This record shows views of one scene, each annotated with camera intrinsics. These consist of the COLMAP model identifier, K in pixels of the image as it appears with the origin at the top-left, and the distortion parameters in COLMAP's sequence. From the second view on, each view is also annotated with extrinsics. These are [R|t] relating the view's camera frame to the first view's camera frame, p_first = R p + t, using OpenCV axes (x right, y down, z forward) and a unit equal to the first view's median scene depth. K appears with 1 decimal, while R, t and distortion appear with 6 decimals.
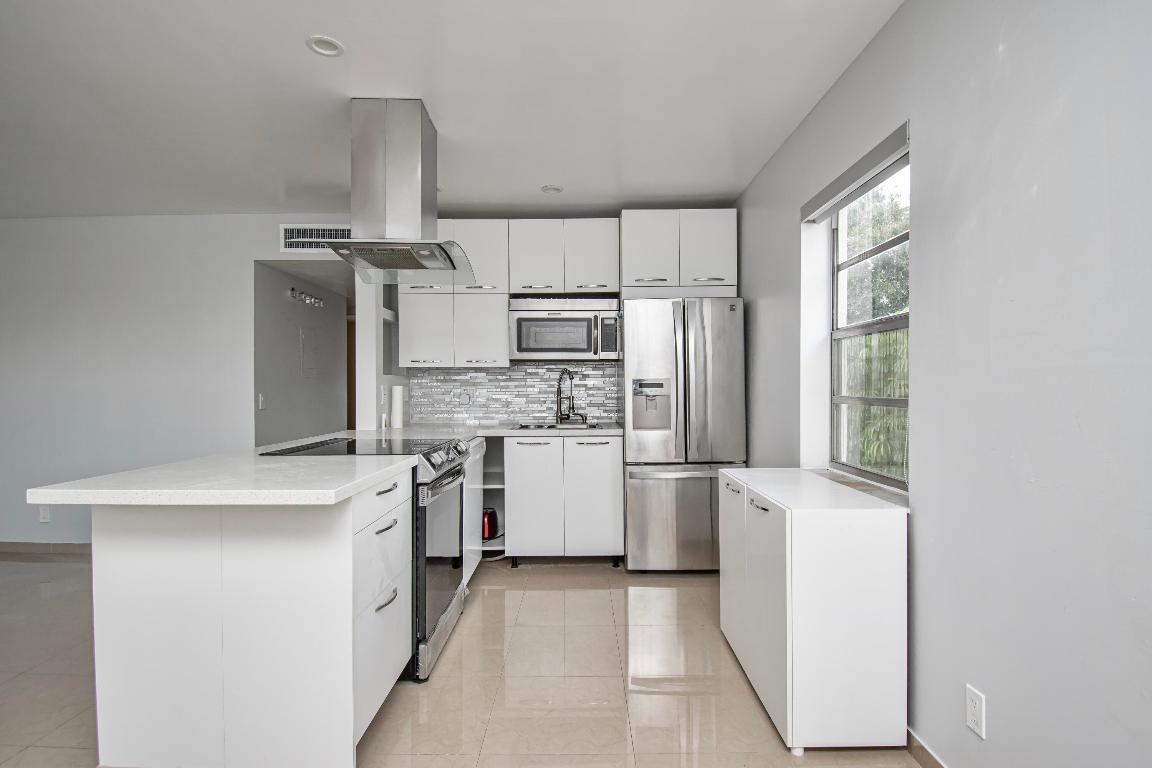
lens RADIAL K [[568.0, 0, 574.9], [0, 568.0, 387.1], [0, 0, 1]] dist [0.026850, -0.038972]
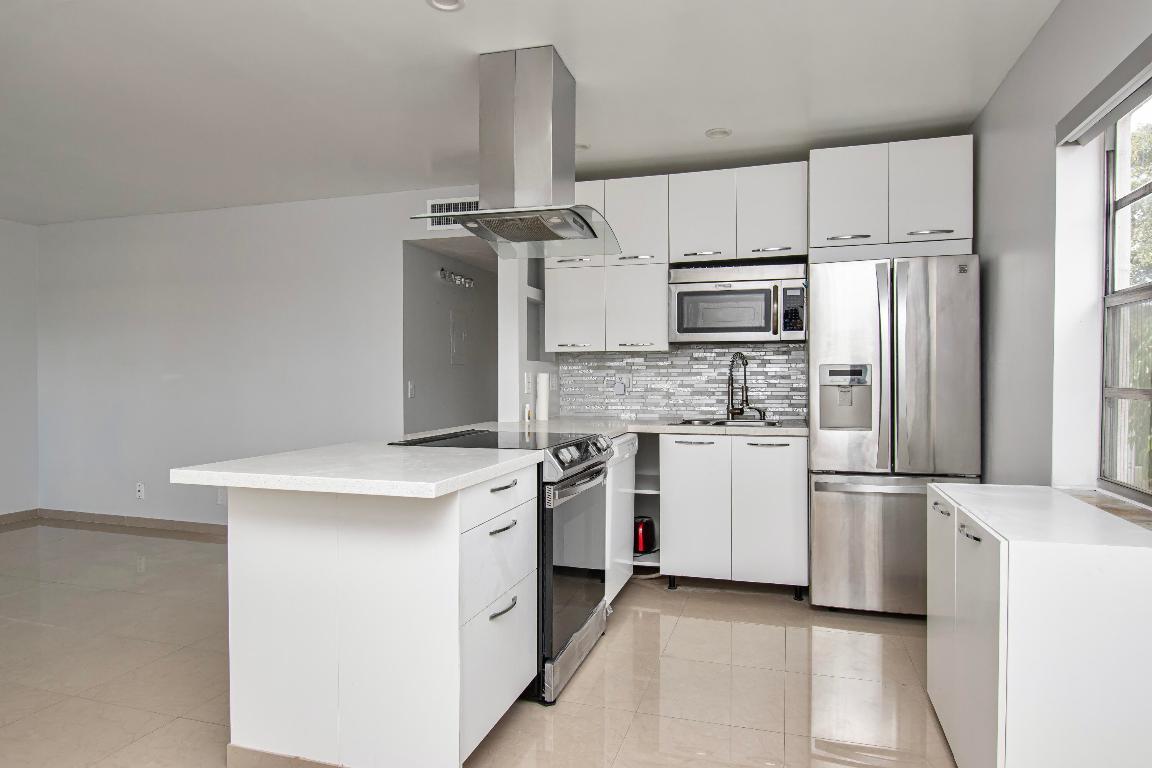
lens RADIAL K [[675.4, 0, 581.4], [0, 675.4, 386.1], [0, 0, 1]] dist [0.000934, -0.002298]
pose [[0.958103, 0.007224, -0.286332, 0.050726], [-0.003186, 0.999889, 0.014568, 0.002755], [0.286405, -0.013045, 0.958020, 0.007900]]
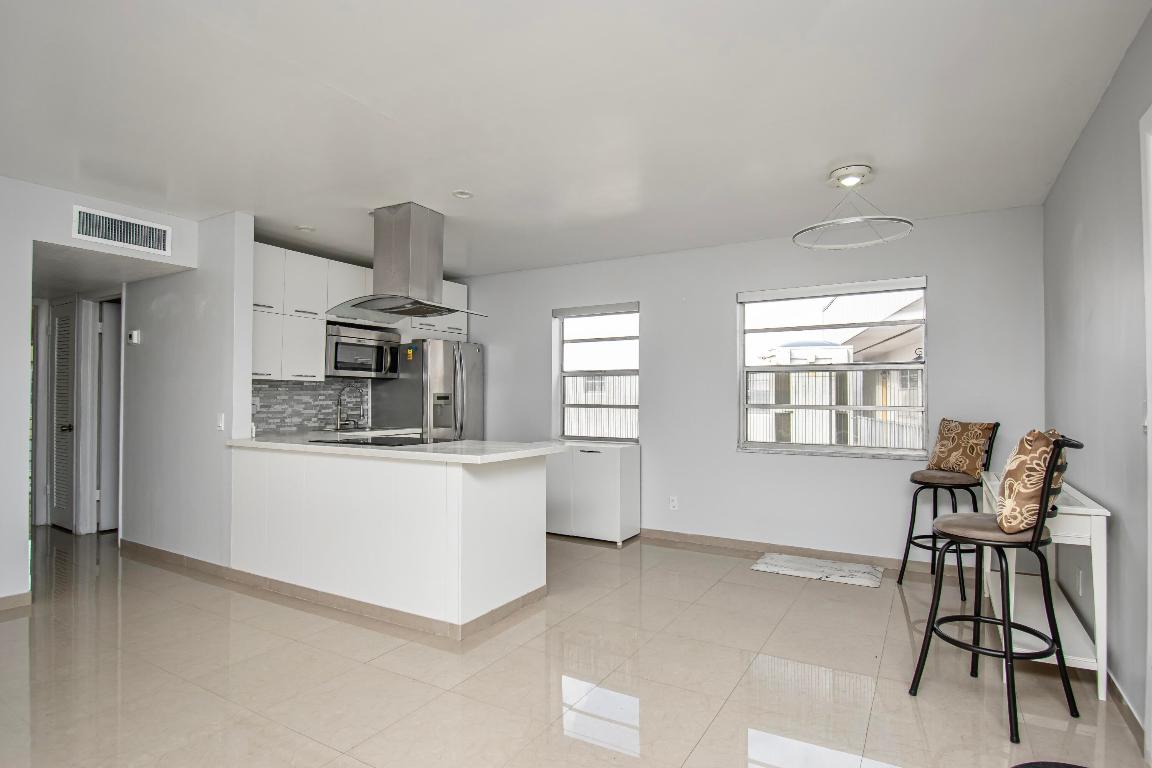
lens RADIAL K [[593.6, 0, 576.0], [0, 593.6, 384.0], [0, 0, 1]] dist [-0.003228, -0.000800]
pose [[0.512786, 0.024573, 0.858165, -0.976957], [-0.005262, 0.999661, -0.025480, -0.001574], [-0.858500, 0.008550, 0.512742, -0.095871]]
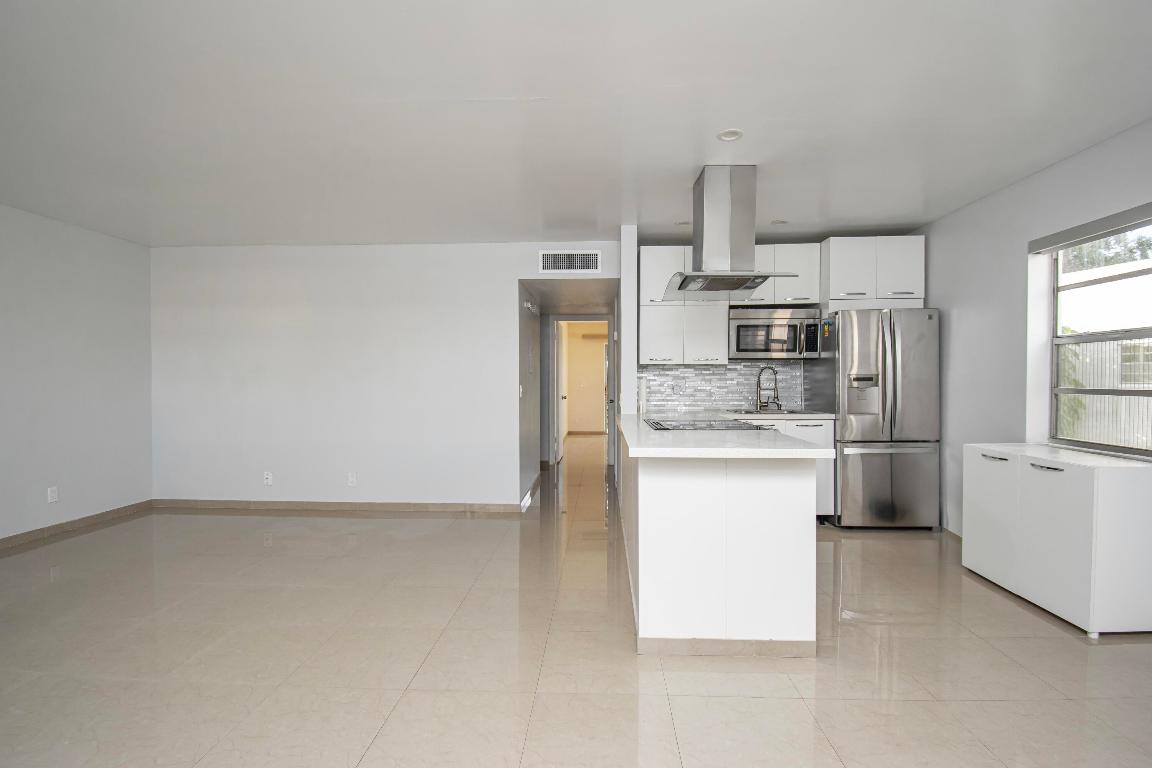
lens RADIAL K [[518.5, 0, 584.4], [0, 518.5, 385.6], [0, 0, 1]] dist [0.040438, -0.039810]
pose [[0.999259, 0.003037, -0.038369, -0.412857], [-0.002619, 0.999937, 0.010920, 0.000159], [0.038400, -0.010811, 0.999204, -0.163919]]
